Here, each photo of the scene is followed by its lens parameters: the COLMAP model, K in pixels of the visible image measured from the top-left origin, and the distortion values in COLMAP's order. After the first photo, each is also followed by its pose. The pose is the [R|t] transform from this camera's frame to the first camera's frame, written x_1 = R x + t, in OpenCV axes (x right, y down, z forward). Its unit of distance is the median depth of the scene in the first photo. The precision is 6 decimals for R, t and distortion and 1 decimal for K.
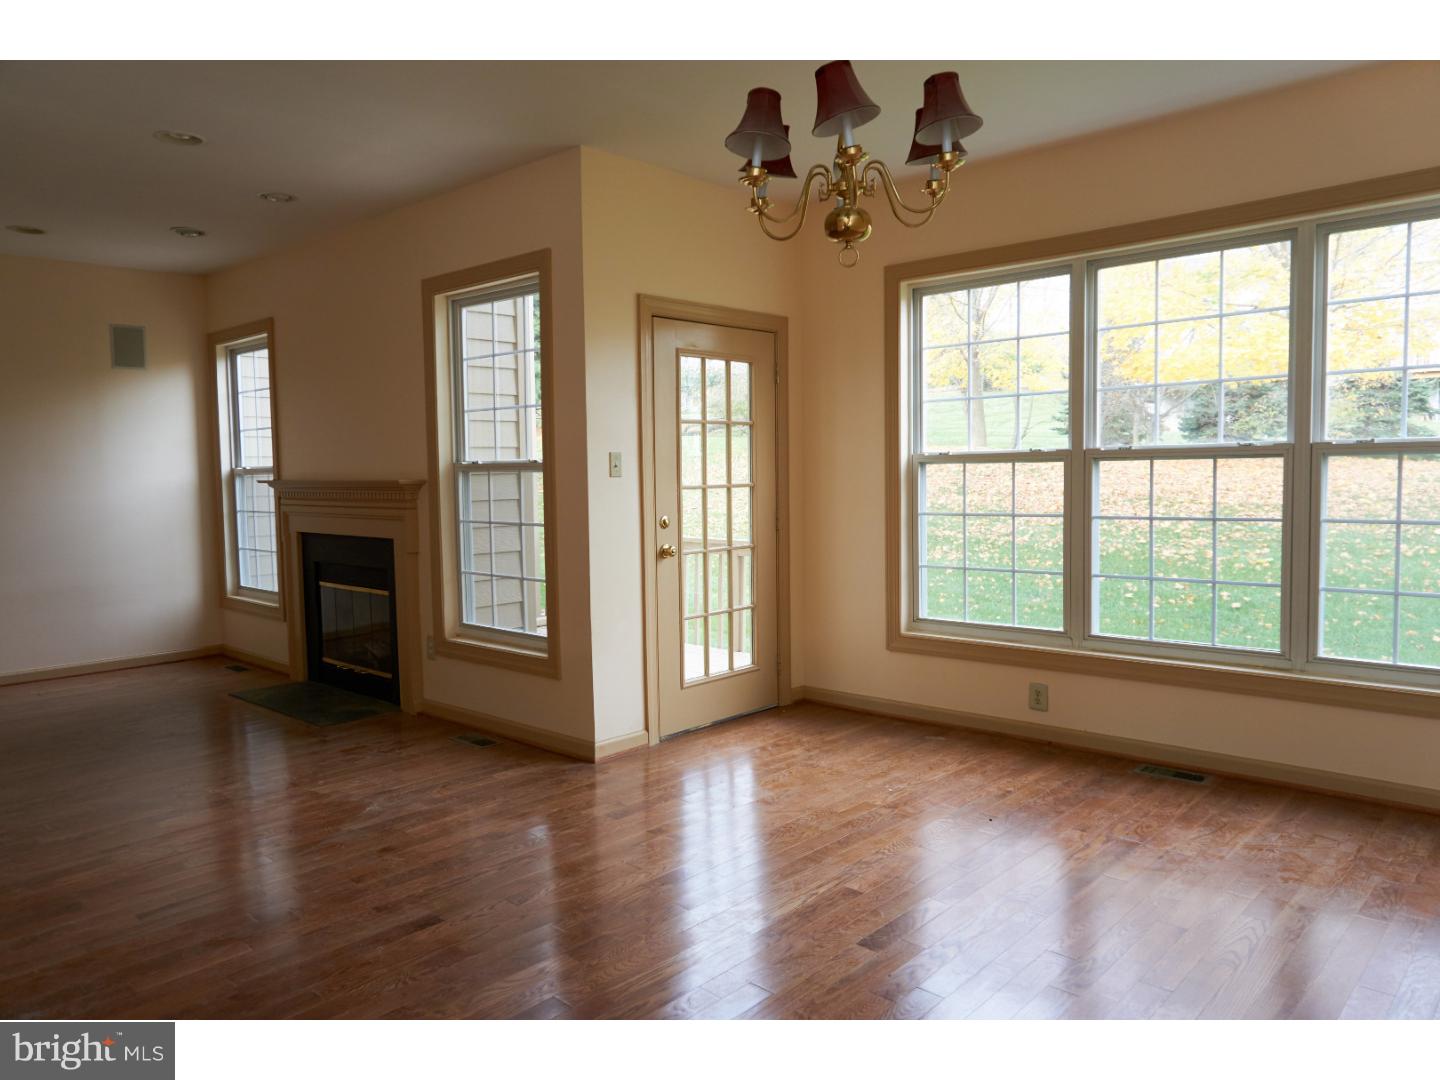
lens RADIAL K [[1041.0, 0, 712.5], [0, 1041.0, 536.5], [0, 0, 1]] dist [-0.011486, 0.000732]
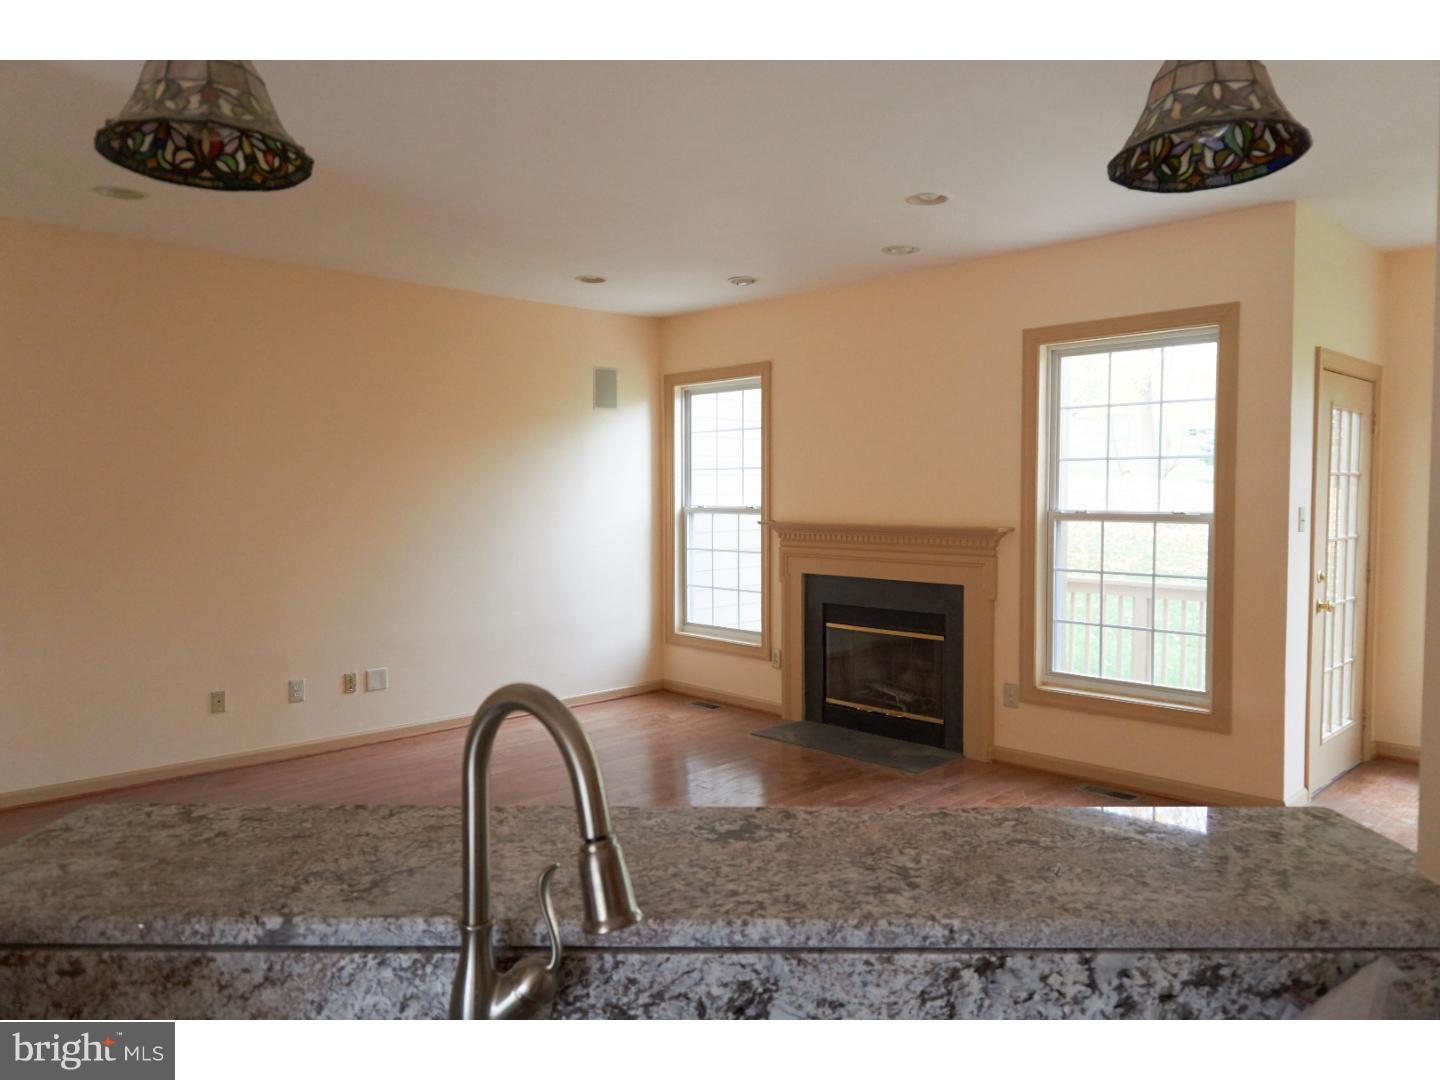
lens RADIAL K [[989.9, 0, 727.9], [0, 989.9, 551.2], [0, 0, 1]] dist [0.042593, -0.001815]
pose [[0.998580, 0.031946, -0.042622, -0.493313], [-0.033272, 0.998973, -0.030764, 0.007525], [0.041596, 0.032138, 0.998618, 0.034220]]
